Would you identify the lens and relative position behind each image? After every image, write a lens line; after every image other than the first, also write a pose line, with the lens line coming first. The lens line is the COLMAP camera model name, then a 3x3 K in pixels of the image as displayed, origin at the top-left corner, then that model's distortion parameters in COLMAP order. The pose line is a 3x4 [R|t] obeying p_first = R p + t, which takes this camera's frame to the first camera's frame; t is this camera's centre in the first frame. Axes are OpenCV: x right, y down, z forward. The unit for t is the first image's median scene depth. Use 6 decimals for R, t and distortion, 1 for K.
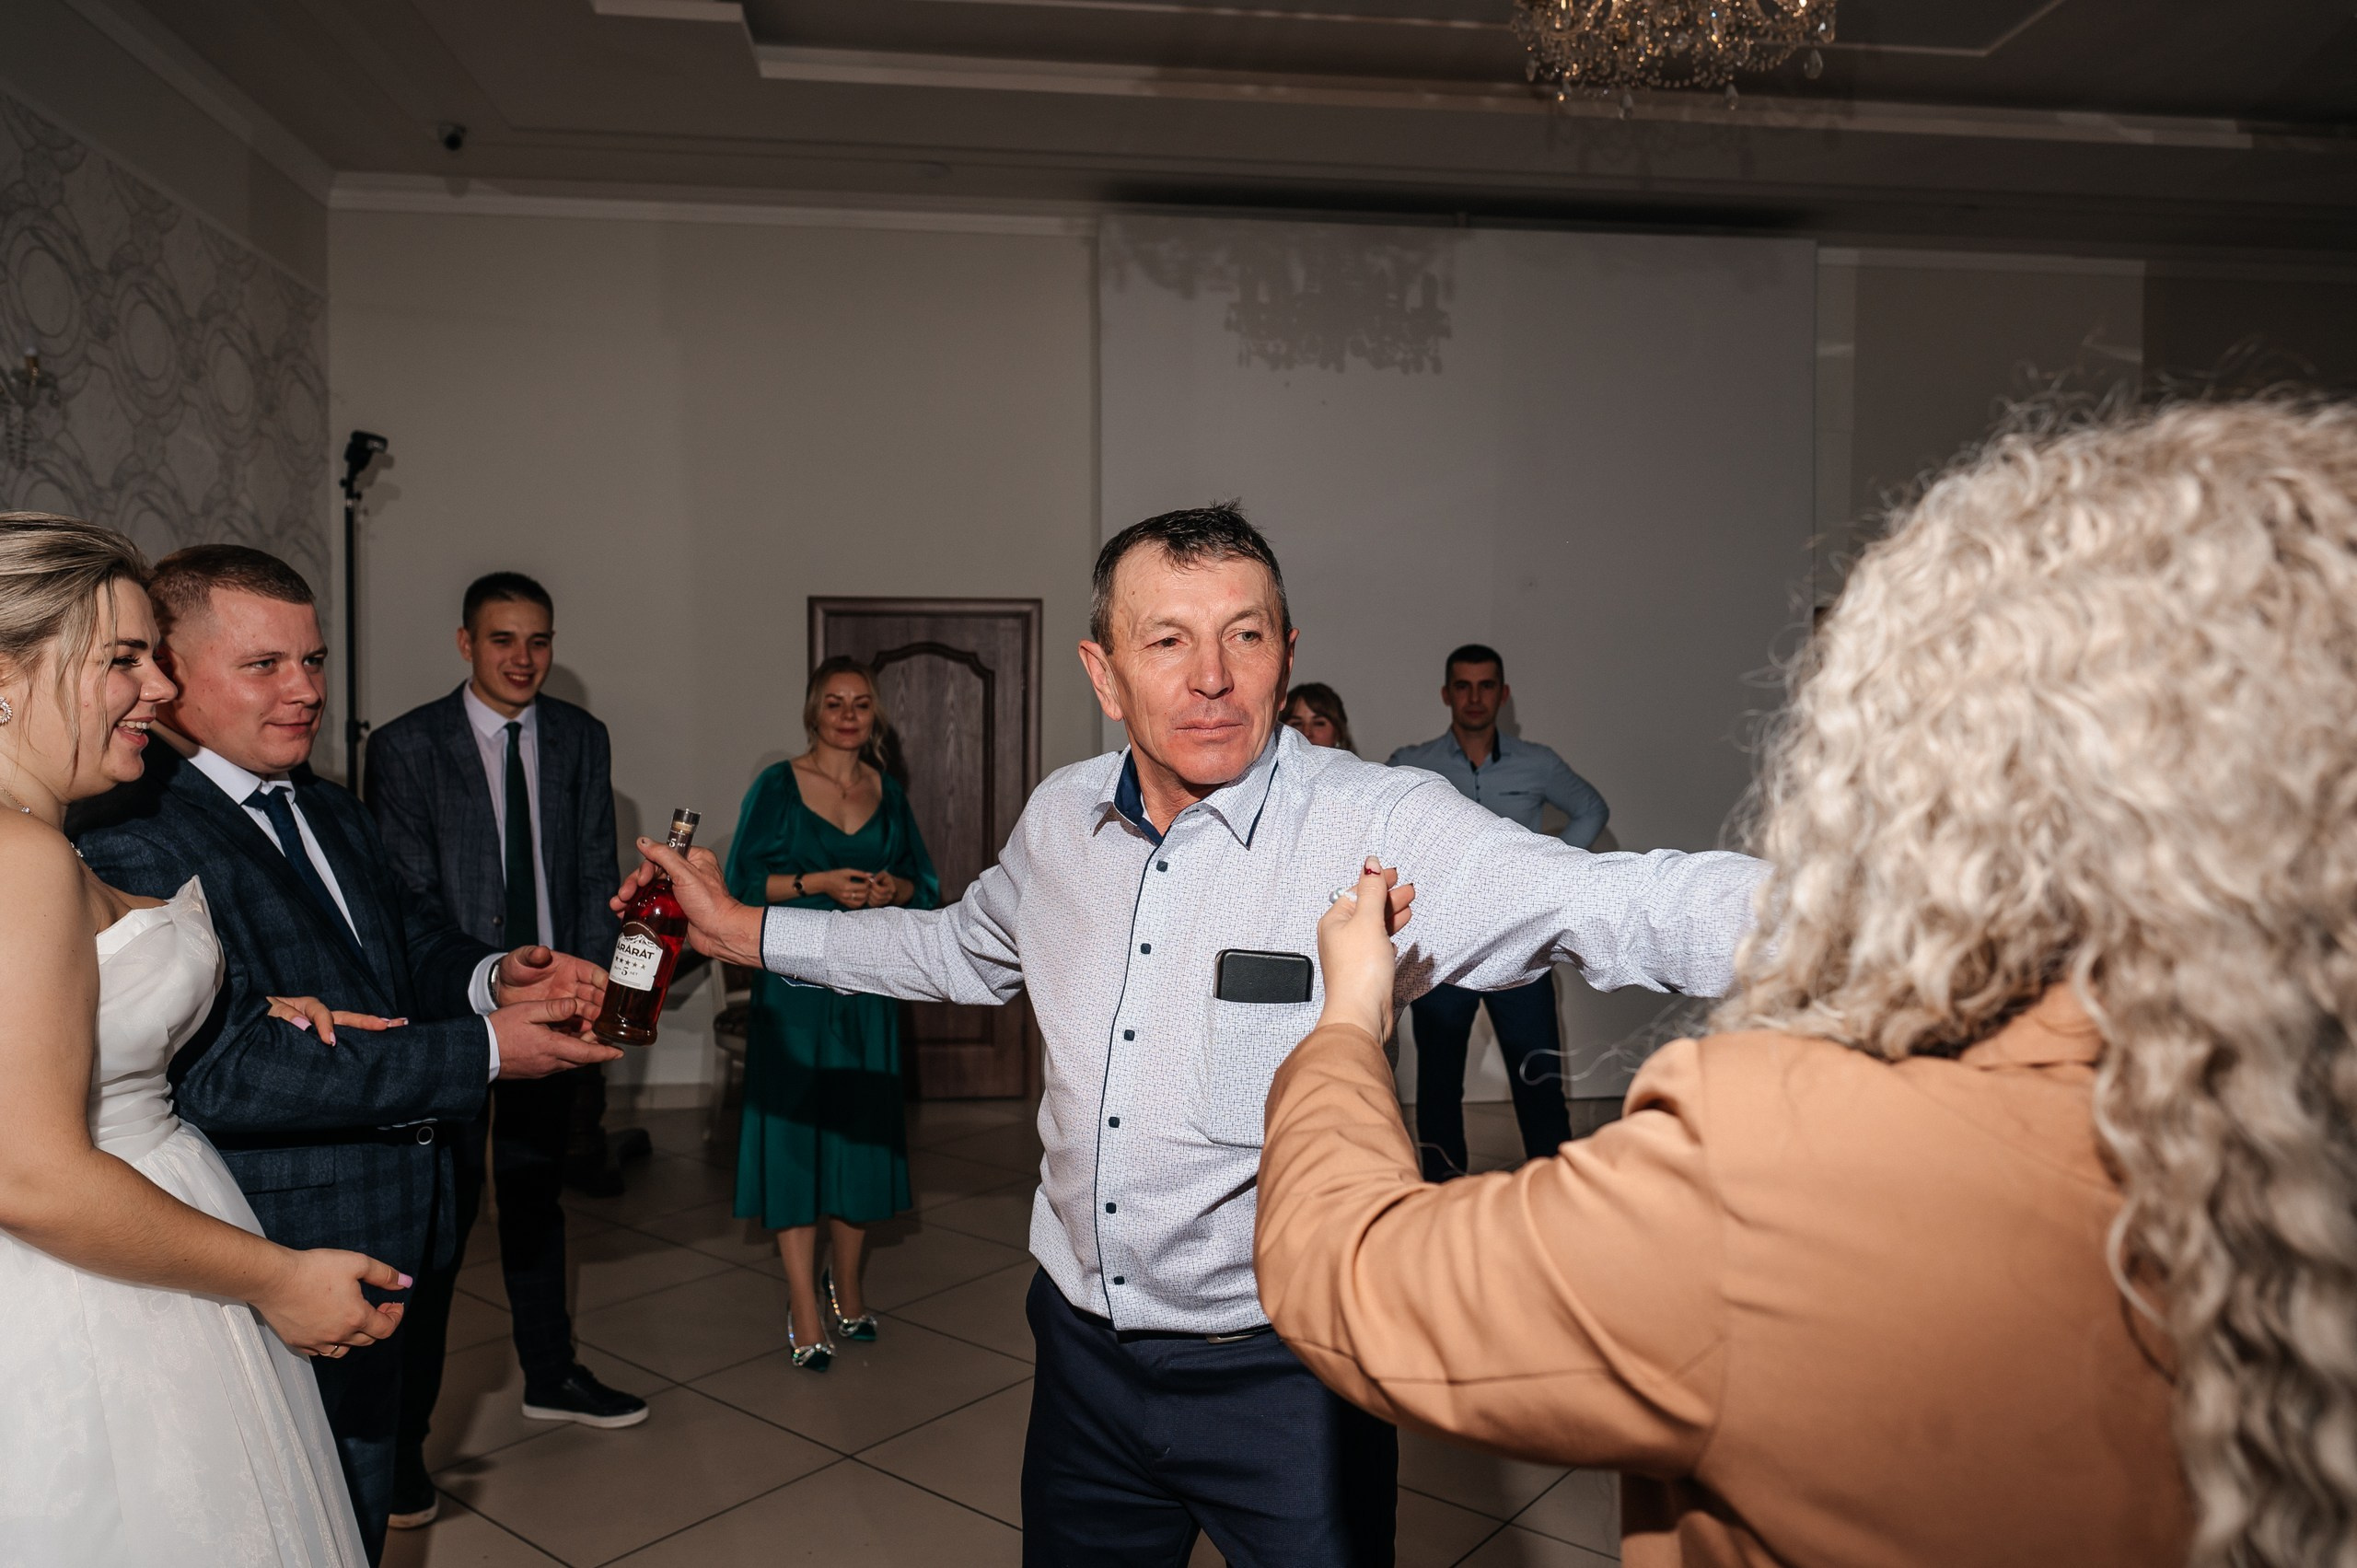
lens RADIAL K [[1619.8, 0, 1216.3], [0, 1619.8, 791.1], [0, 0, 1]] dist [0.000592, 0.001270]
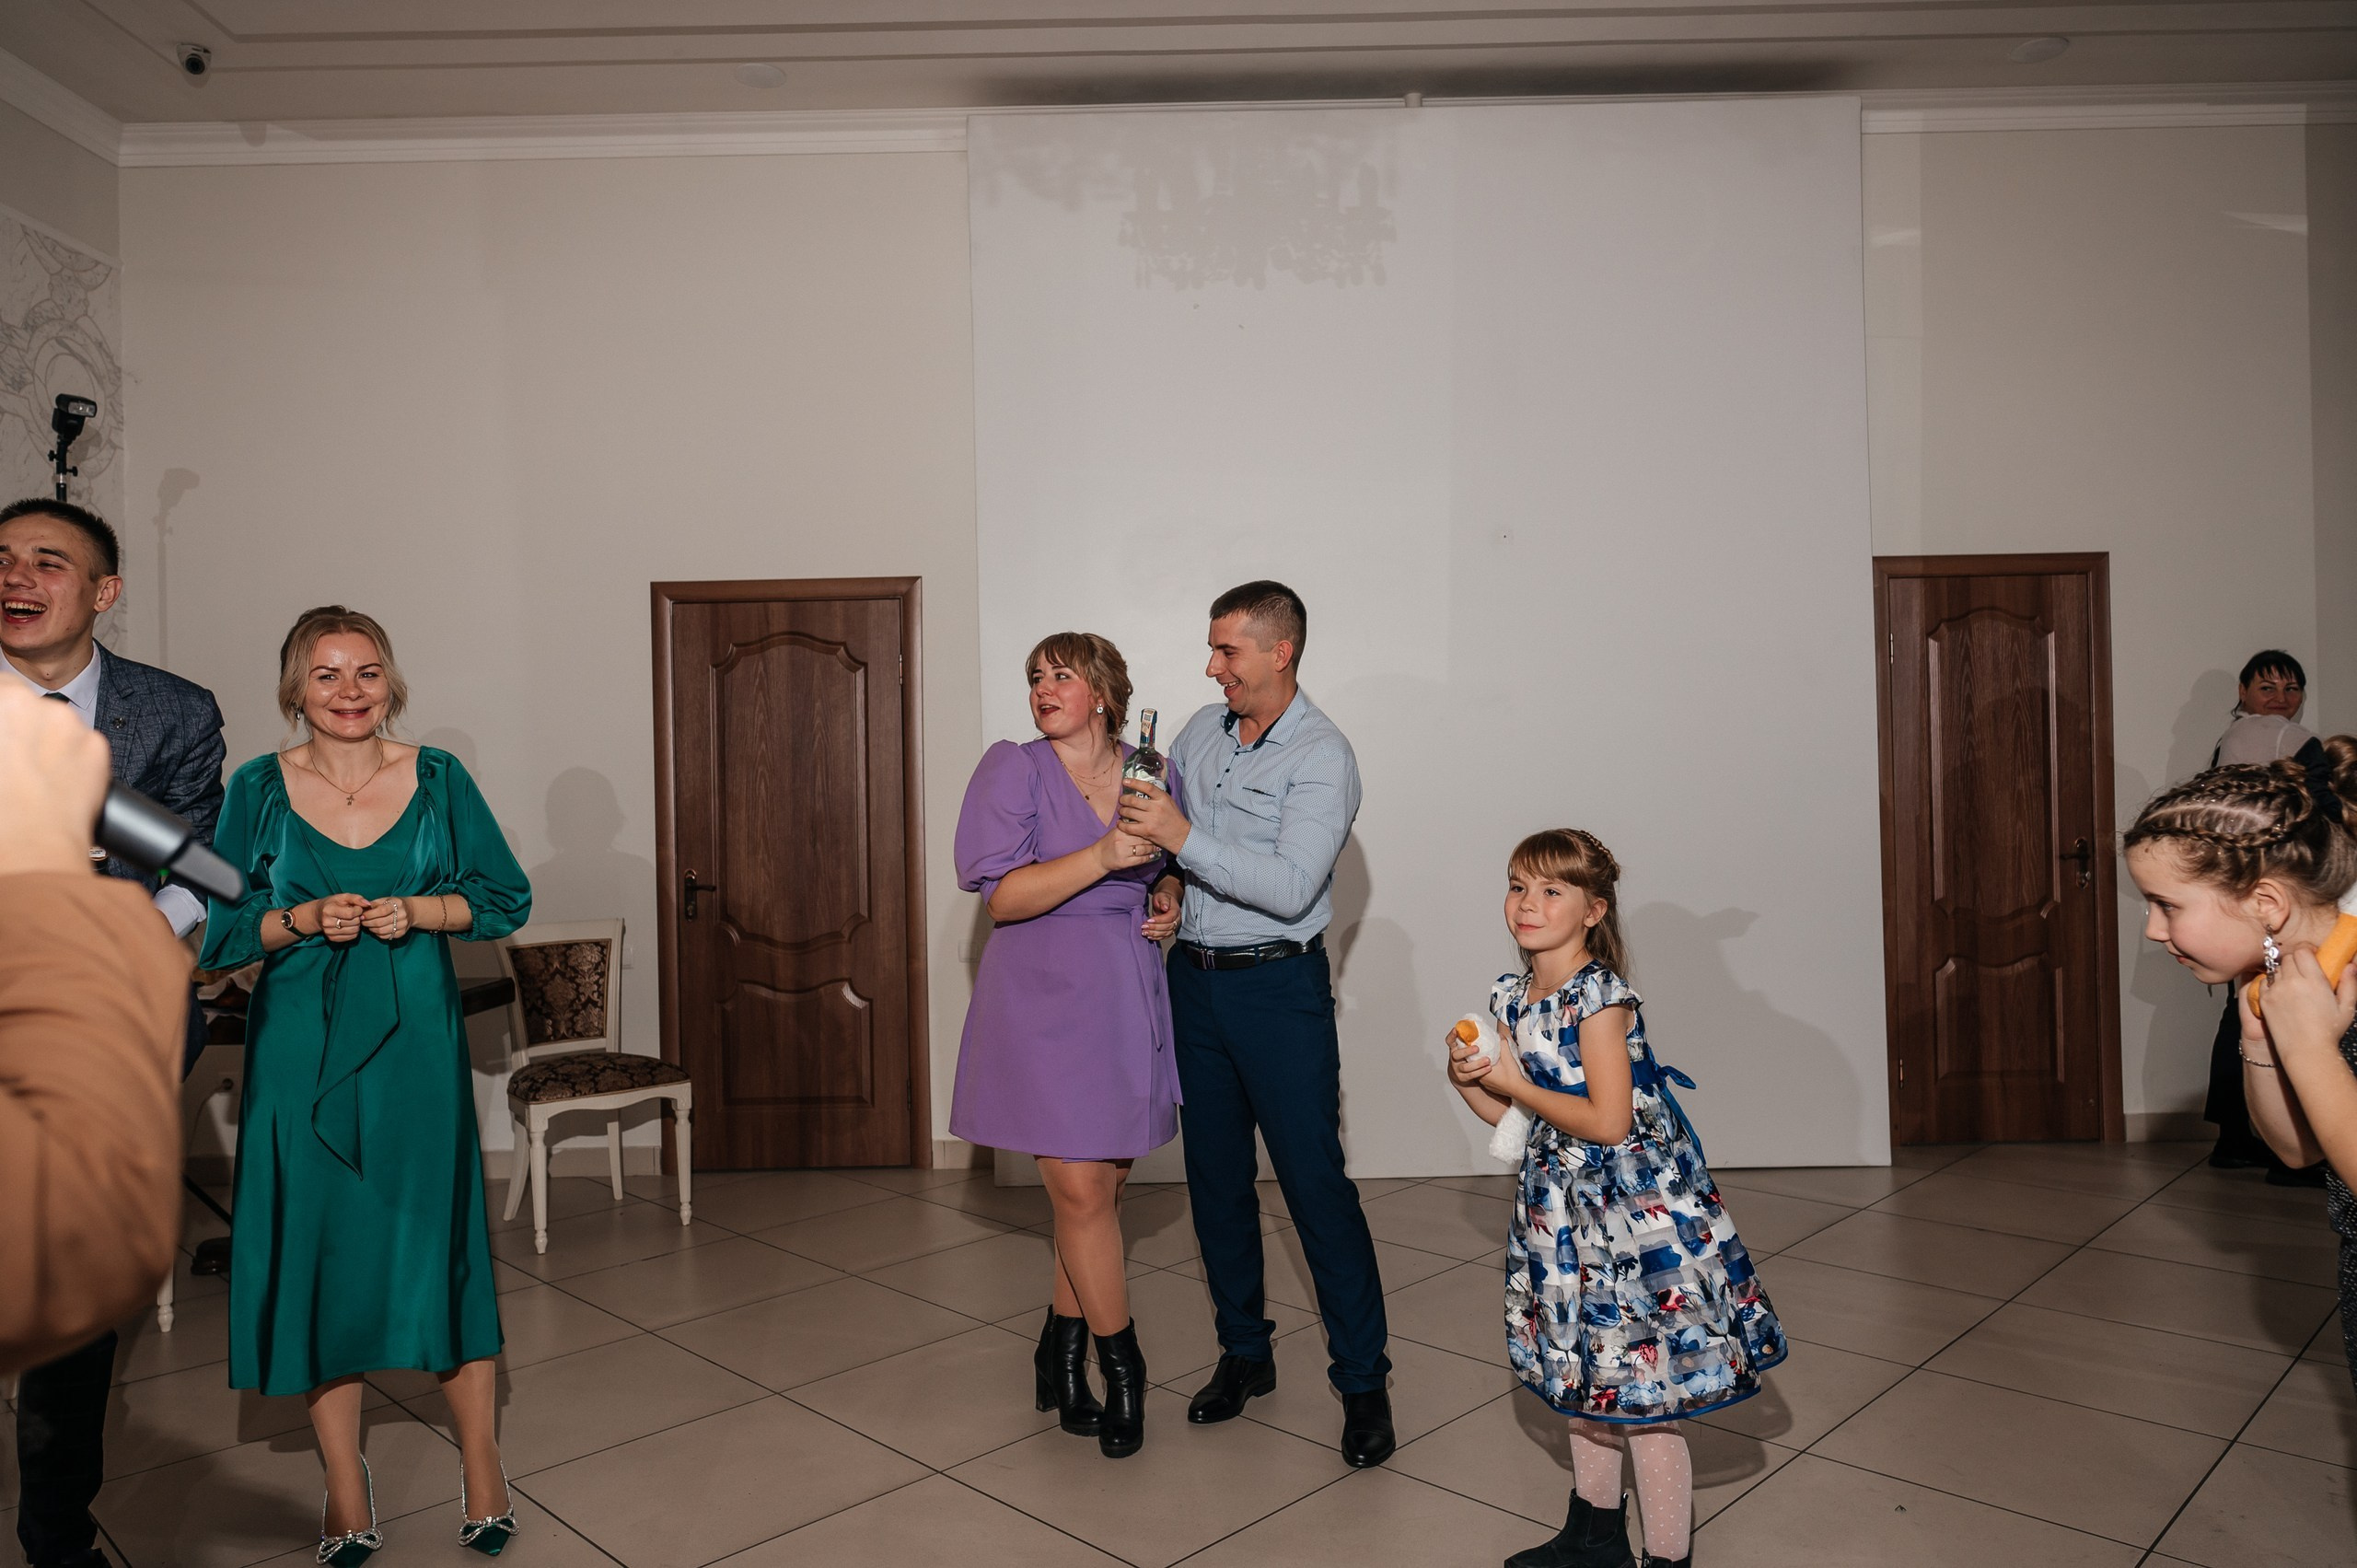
lens RADIAL K [[1597.2, 0, 1171.2], [0, 1597.2, 768.3], [0, 0, 1]] dist [0.002965, 0.001222]
pose [[0.992933, -0.021587, -0.116698, 0.136175], [0.018464, 0.999444, -0.027775, 0.009285], [0.117233, 0.025425, 0.992779, 0.212967]]
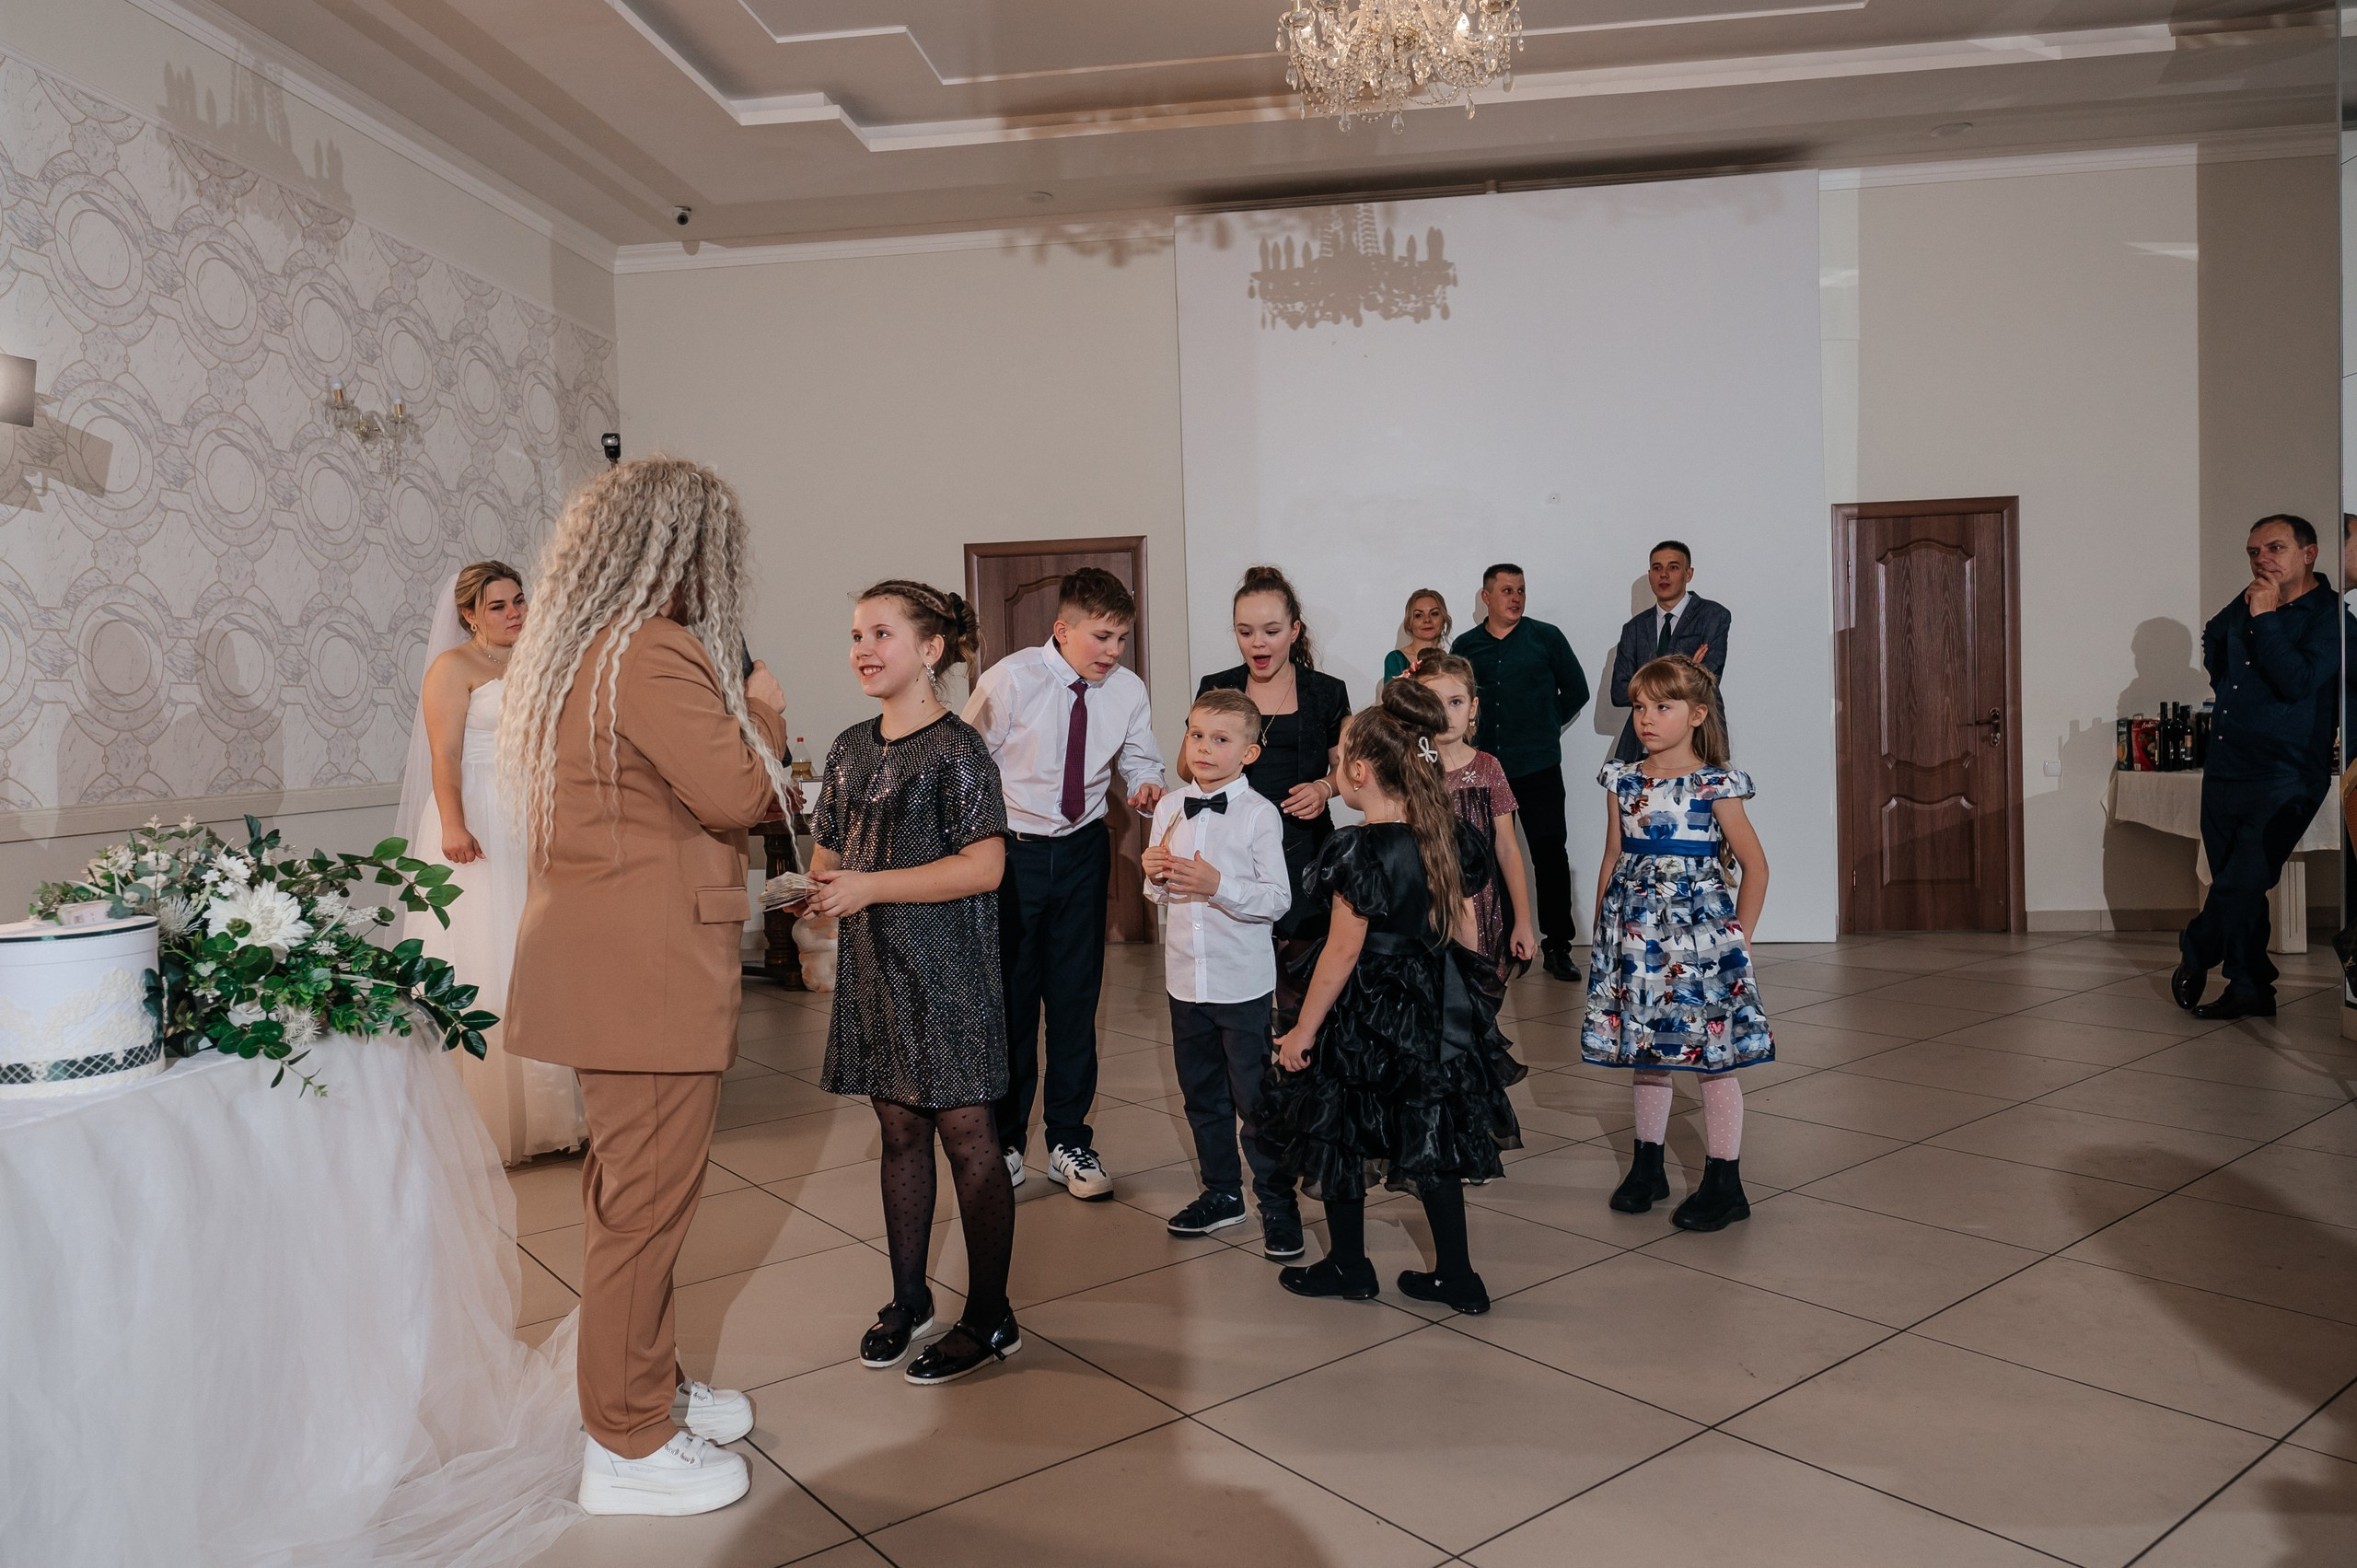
lens RADIAL K [[1592.3, 0, 1175.3], [0, 1592.3, 788.8], [0, 0, 1]] dist [-0.026521, 0.003943]
pose [[0.969334, -0.019653, -0.244959, 0.234157], [0.025959, 0.999409, 0.022542, 0.053623], [0.244371, -0.028210, 0.969271, -0.185140]]
